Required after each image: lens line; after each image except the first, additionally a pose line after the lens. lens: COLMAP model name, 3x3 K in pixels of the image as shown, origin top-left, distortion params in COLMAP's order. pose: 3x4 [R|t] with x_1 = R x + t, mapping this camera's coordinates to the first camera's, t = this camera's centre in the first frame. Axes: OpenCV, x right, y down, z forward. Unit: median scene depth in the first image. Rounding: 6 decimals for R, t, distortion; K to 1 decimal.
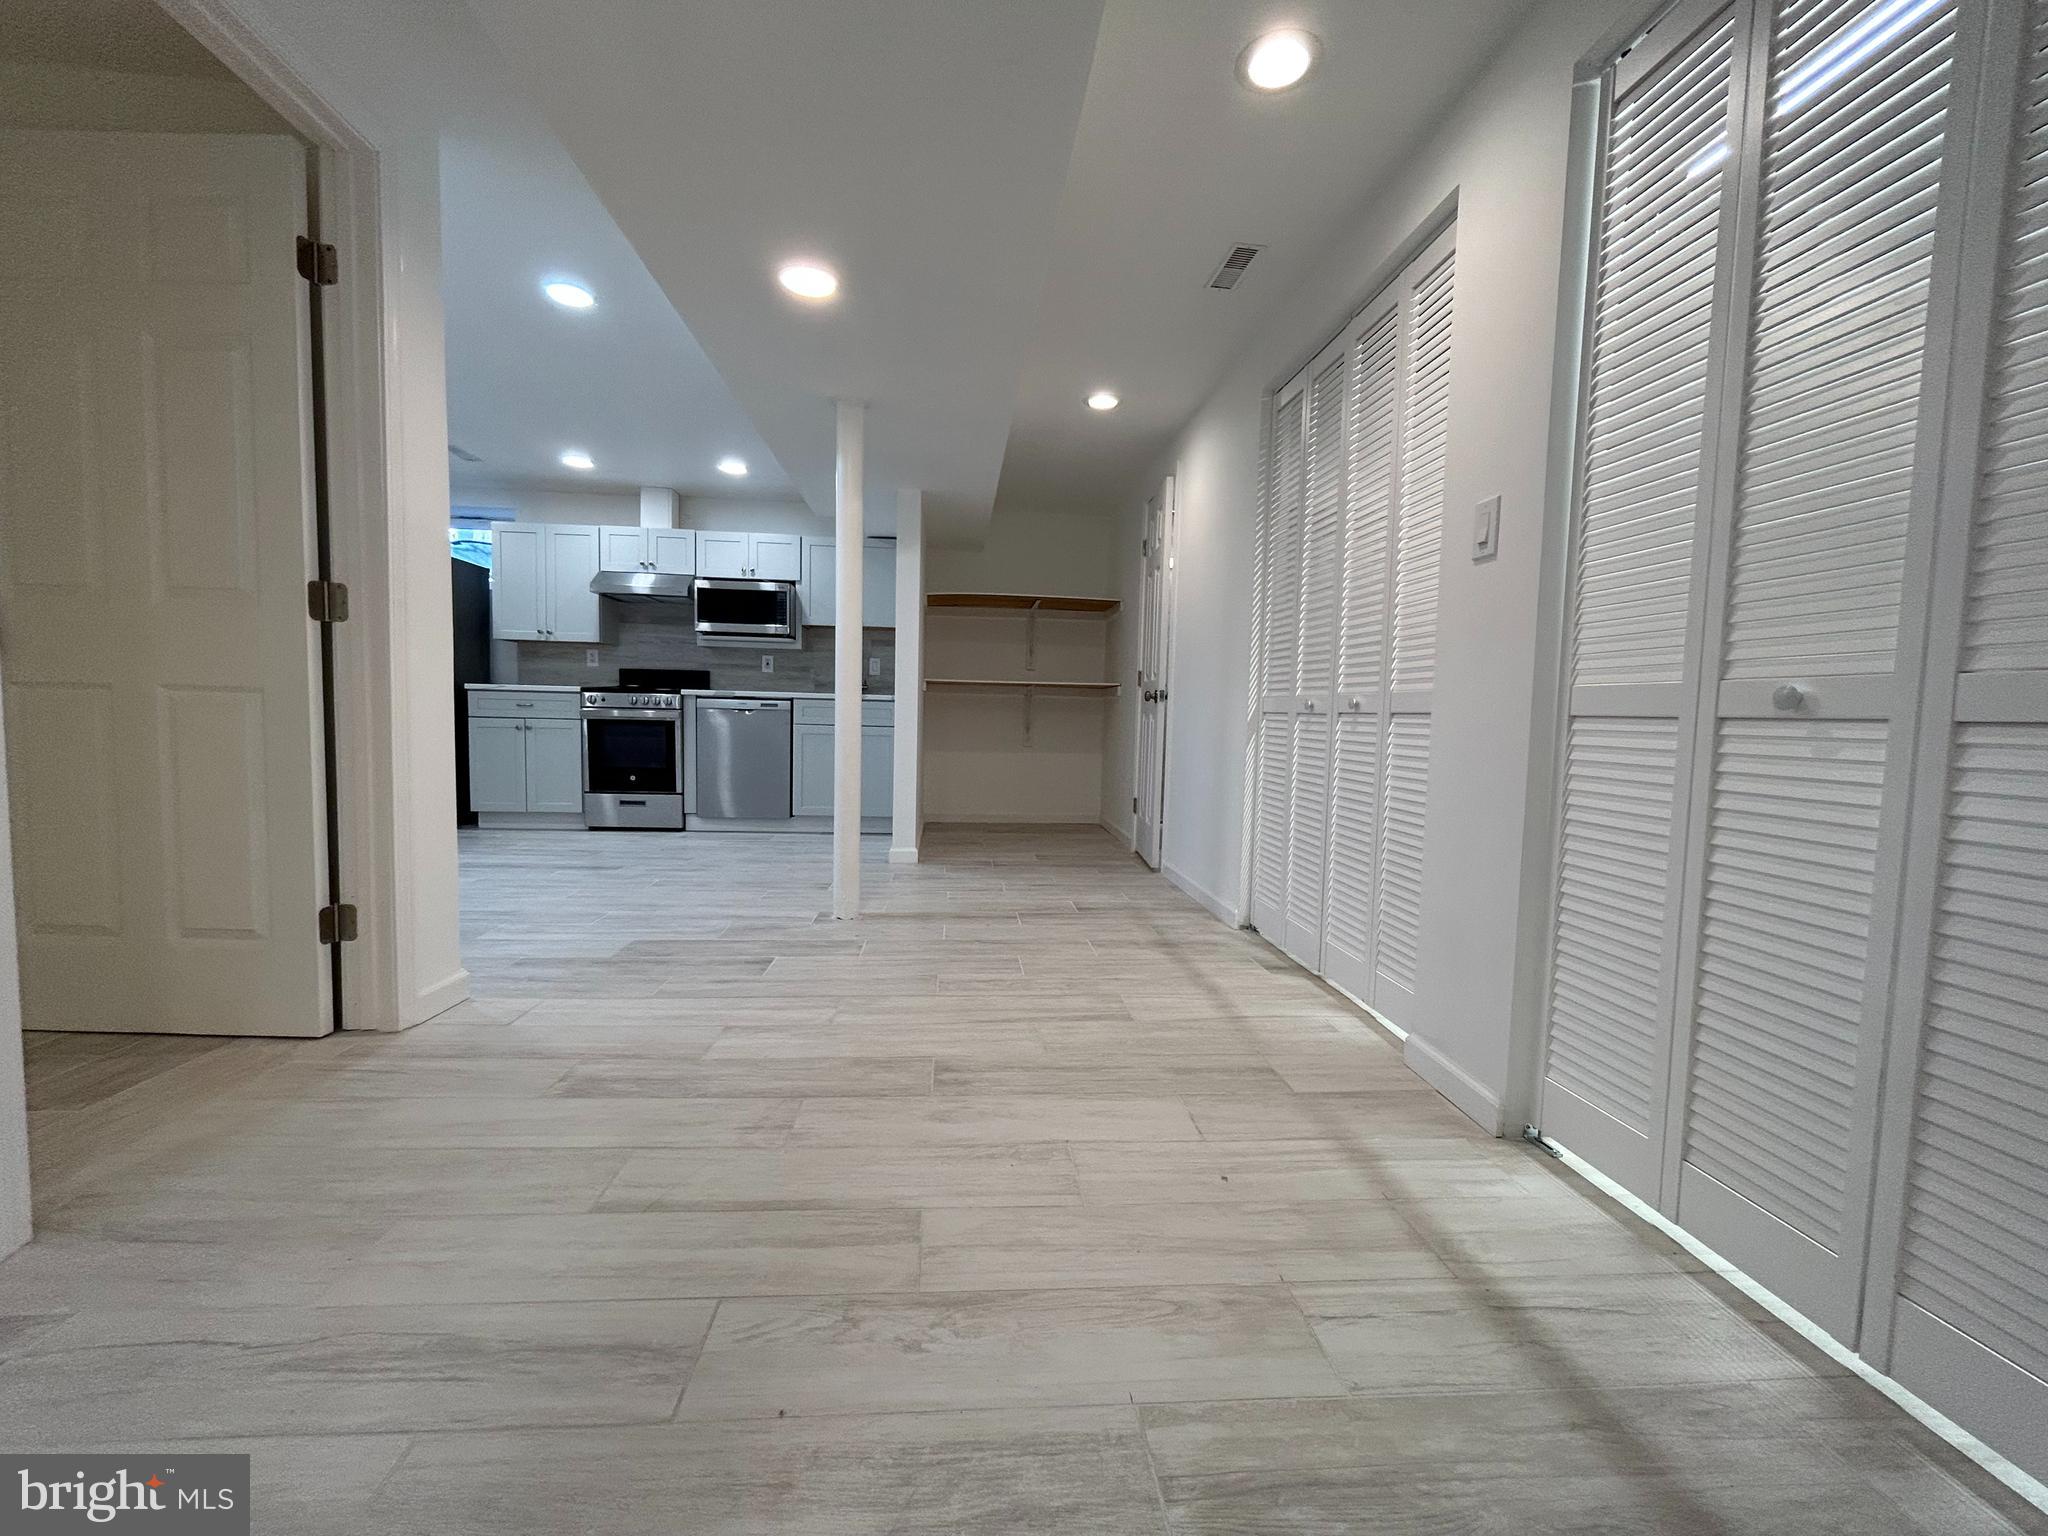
lens RADIAL K [[830.1, 0, 1029.2], [0, 830.1, 770.2], [0, 0, 1]] dist [-0.002444, 0.001403]
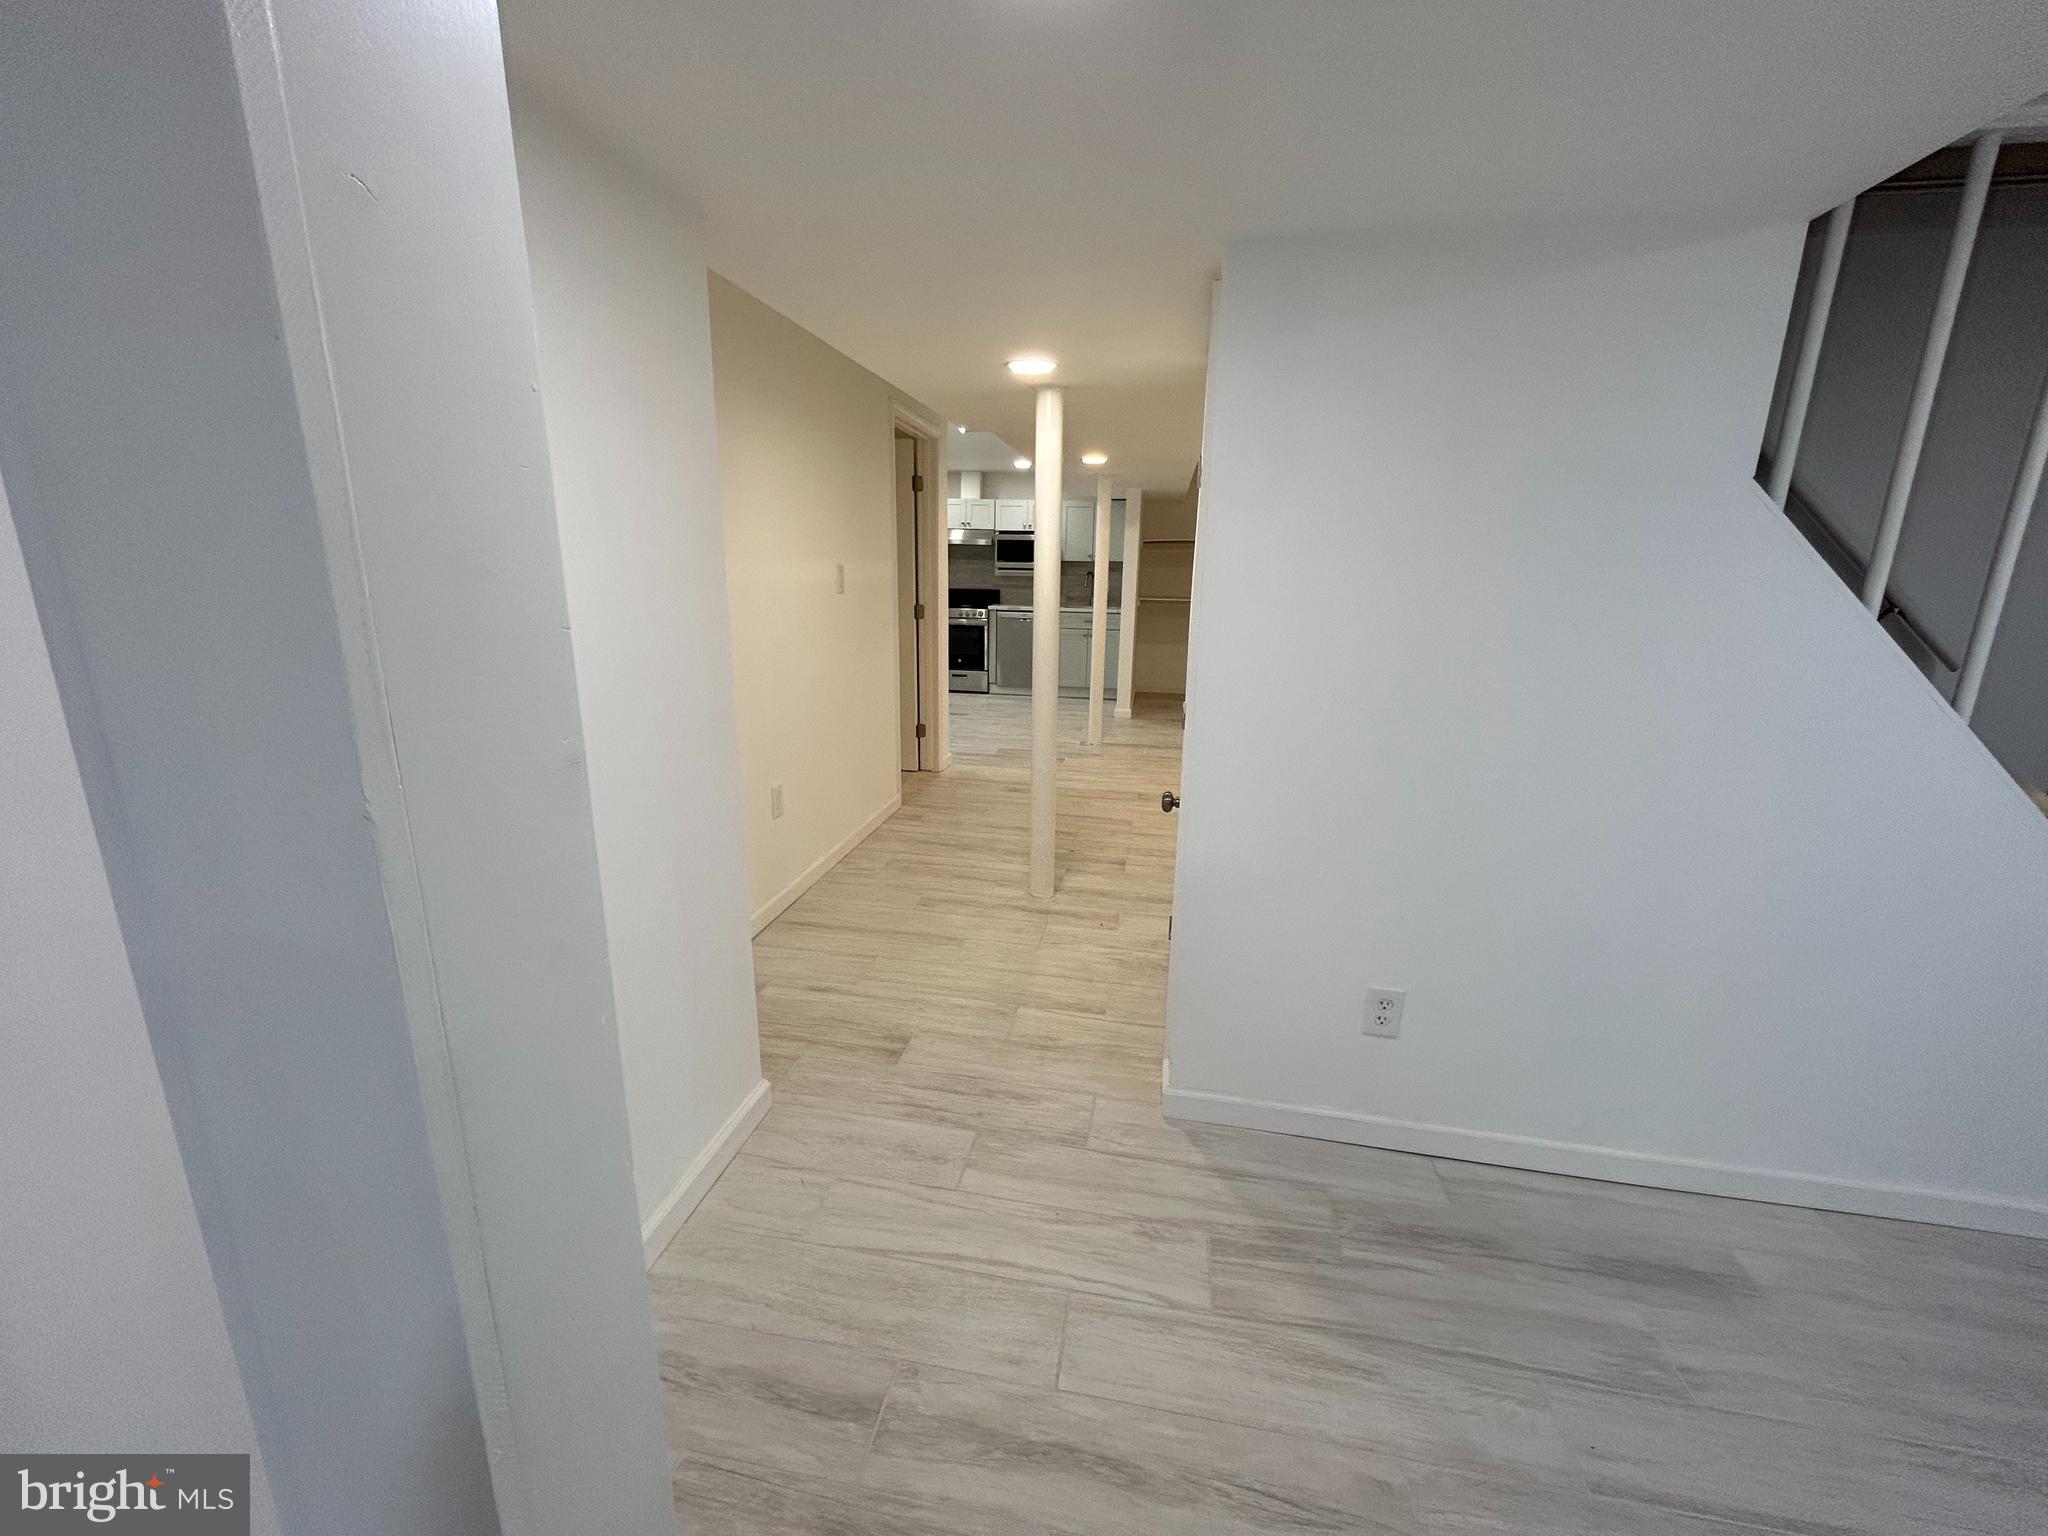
lens RADIAL K [[830.1, 0, 1029.8], [0, 830.1, 774.9], [0, 0, 1]] dist [-0.002444, 0.001403]
pose [[0.968712, 0.053562, -0.242340, 0.113898], [-0.010441, 0.984365, 0.175829, -0.097055], [0.247969, -0.167797, 0.954125, -0.957262]]
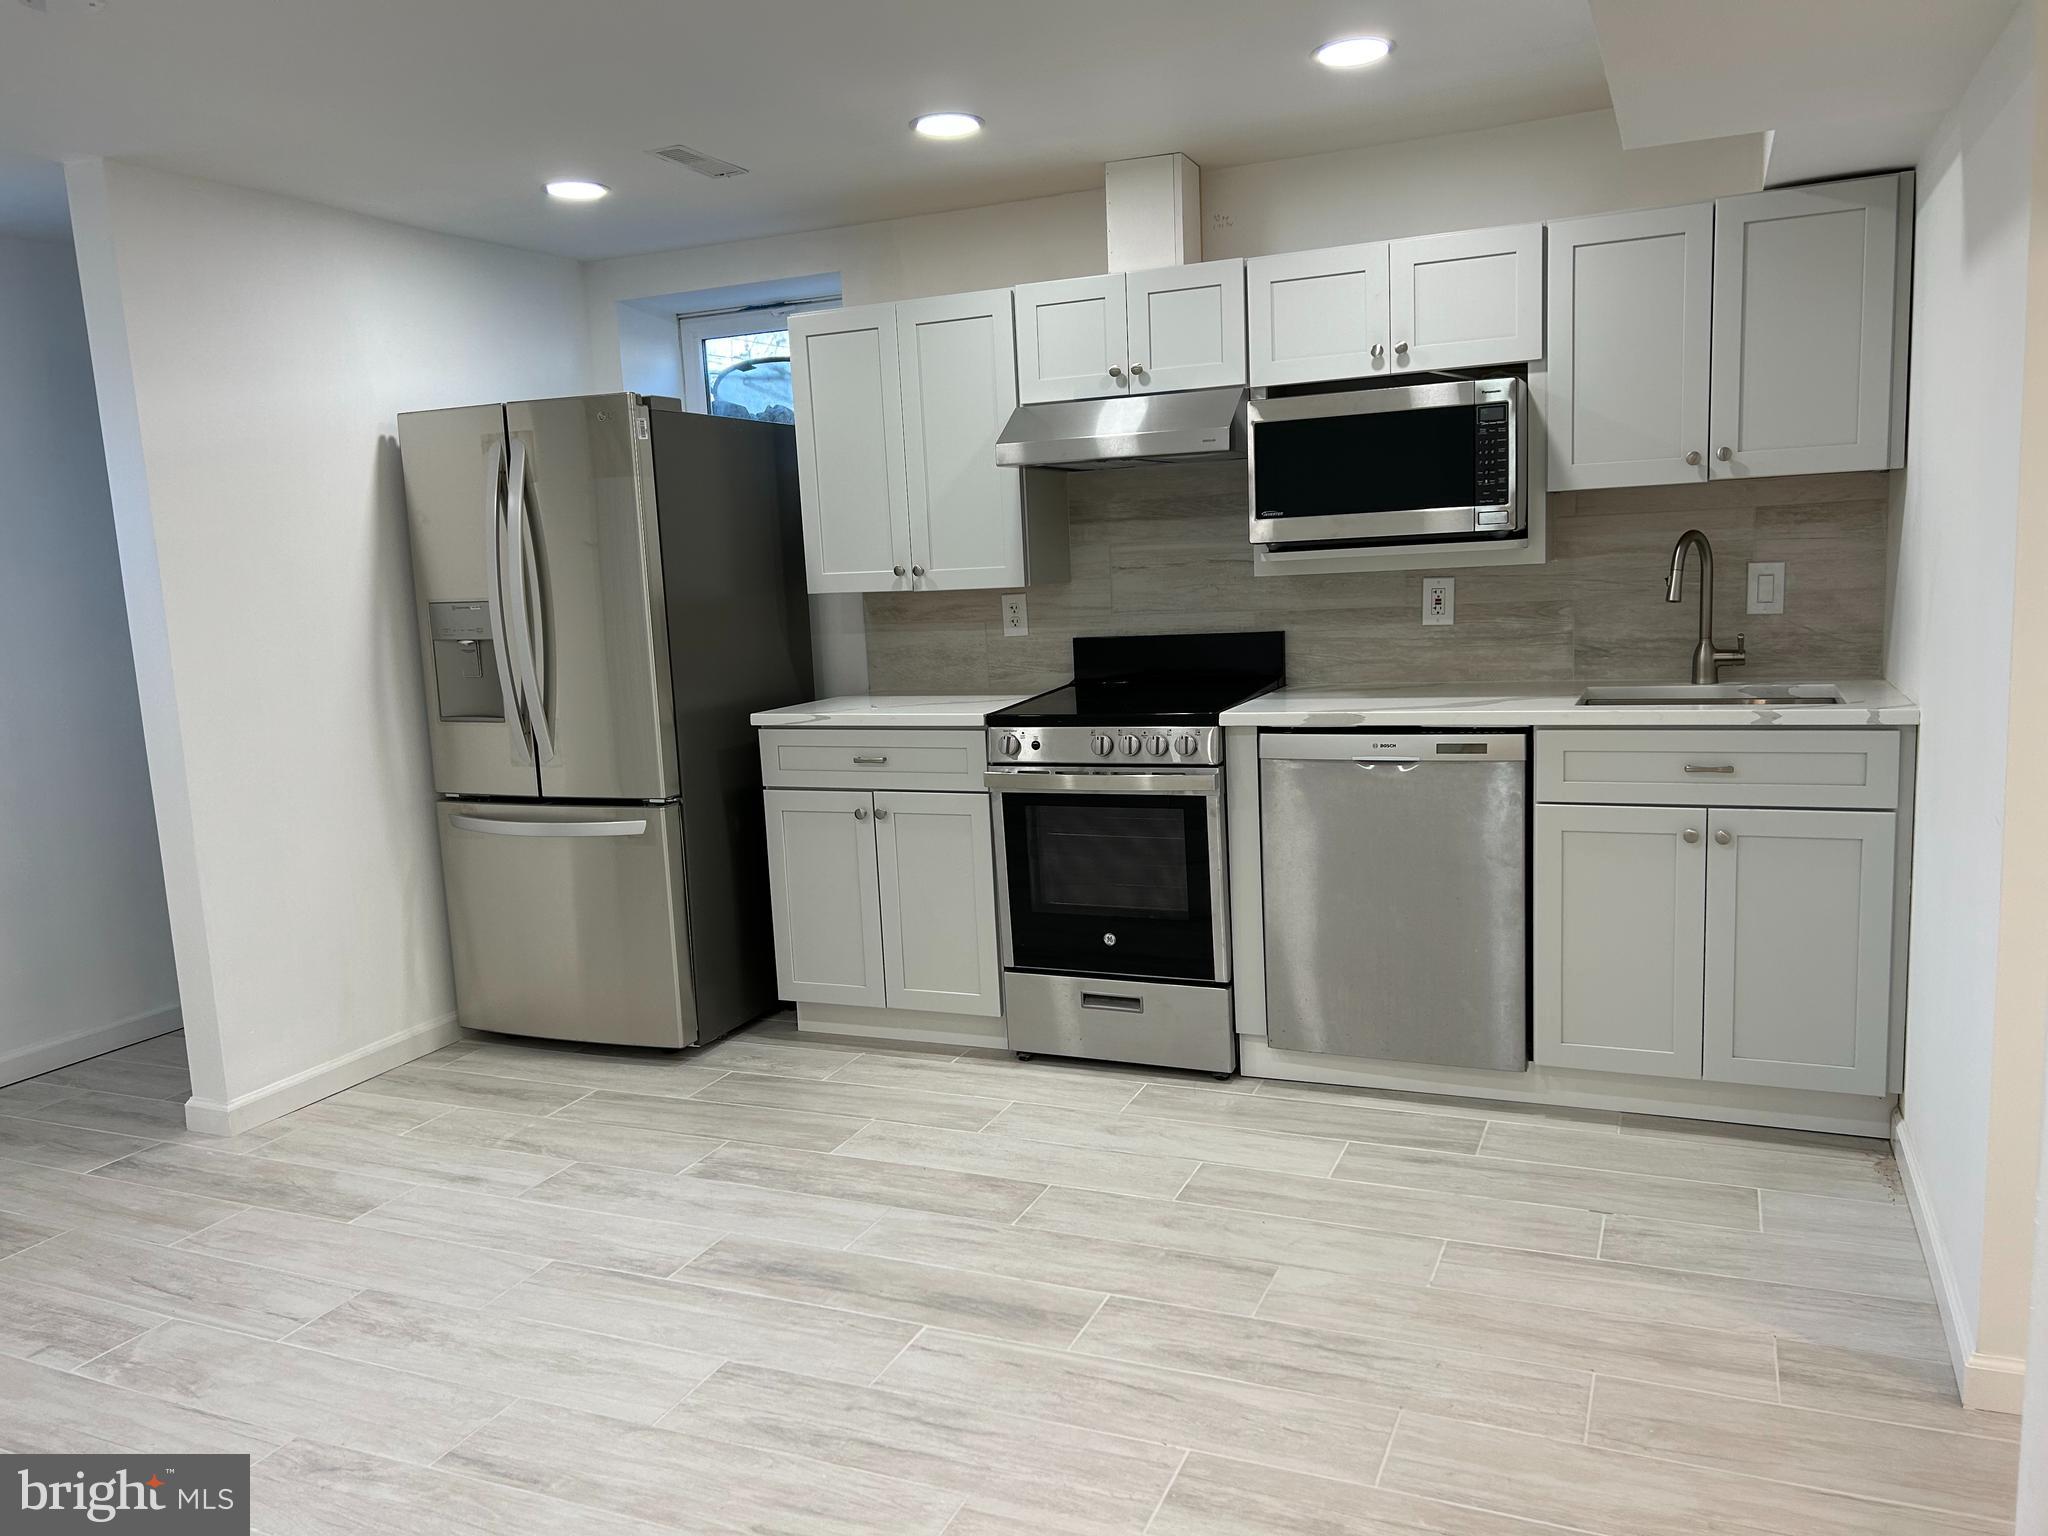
lens RADIAL K [[1531.4, 0, 1021.4], [0, 1531.4, 784.9], [0, 0, 1]] dist [0.058256, -0.062951]
pose [[0.871415, 0.006188, -0.490508, -0.268024], [0.037924, 0.996078, 0.079941, -0.203212], [0.489079, -0.088264, 0.867762, 0.599664]]
